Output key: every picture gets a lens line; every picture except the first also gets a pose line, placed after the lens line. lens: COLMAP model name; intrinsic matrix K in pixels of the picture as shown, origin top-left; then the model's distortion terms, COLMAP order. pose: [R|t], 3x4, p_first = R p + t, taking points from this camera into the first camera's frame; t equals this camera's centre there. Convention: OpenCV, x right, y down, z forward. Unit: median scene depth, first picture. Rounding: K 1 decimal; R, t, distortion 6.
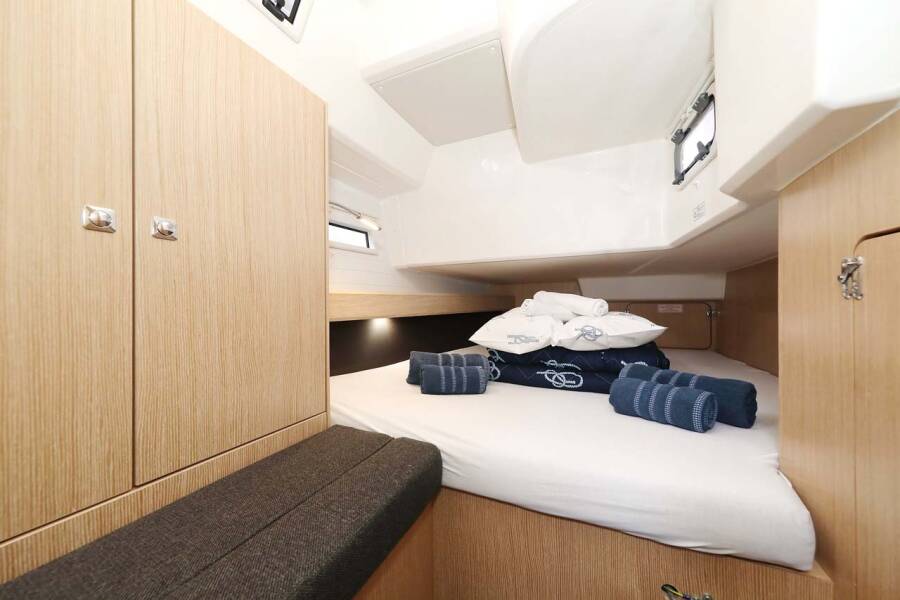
lens RADIAL K [[315.8, 0, 450.0], [0, 315.8, 300.0], [0, 0, 1]] dist [-0.000037, -0.000276]
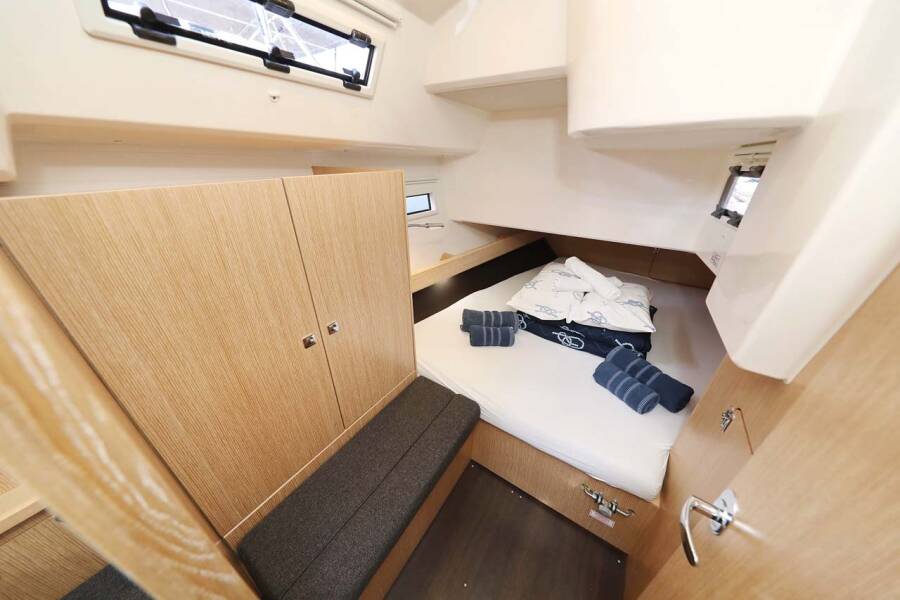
lens RADIAL K [[279.6, 0, 450.0], [0, 279.6, 300.0], [0, 0, 1]] dist [-0.001067, -0.000101]
pose [[0.987500, 0.087559, -0.131060, -0.026089], [-0.014272, 0.877764, 0.478881, -0.516573], [0.156970, -0.471025, 0.868041, -0.087023]]
